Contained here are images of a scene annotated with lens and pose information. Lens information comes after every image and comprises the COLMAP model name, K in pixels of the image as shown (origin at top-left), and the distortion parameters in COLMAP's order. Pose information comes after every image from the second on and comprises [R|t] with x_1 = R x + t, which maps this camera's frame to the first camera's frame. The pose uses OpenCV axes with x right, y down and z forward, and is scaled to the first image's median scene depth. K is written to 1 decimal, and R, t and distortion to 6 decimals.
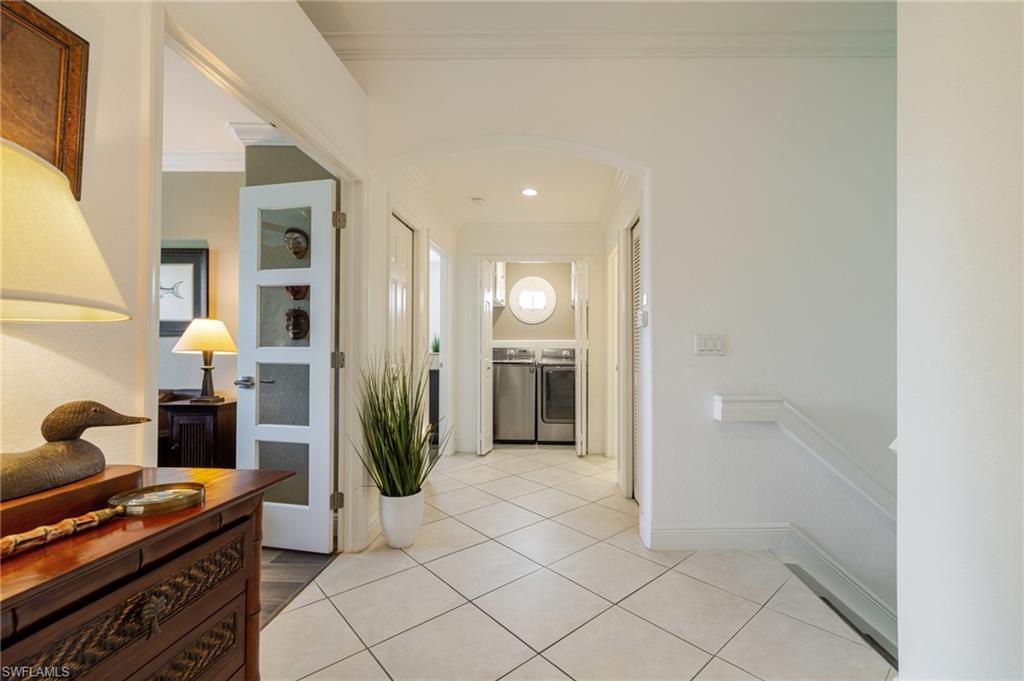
lens RADIAL K [[430.6, 0, 520.9], [0, 430.6, 343.7], [0, 0, 1]] dist [0.000713, 0.000161]
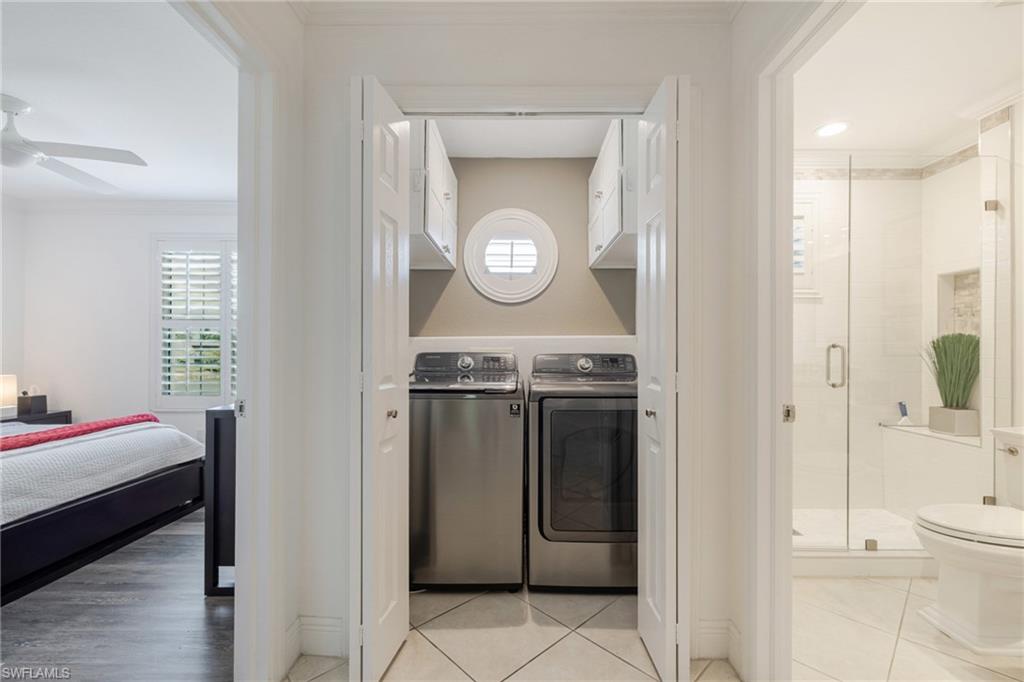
lens RADIAL K [[430.6, 0, 520.9], [0, 430.6, 344.2], [0, 0, 1]] dist [0.000713, 0.000161]
pose [[0.996901, 0.000525, 0.078668, -0.000681], [-0.000208, 0.999992, -0.004039, 0.002866], [-0.078670, 0.004010, 0.996893, 0.562105]]
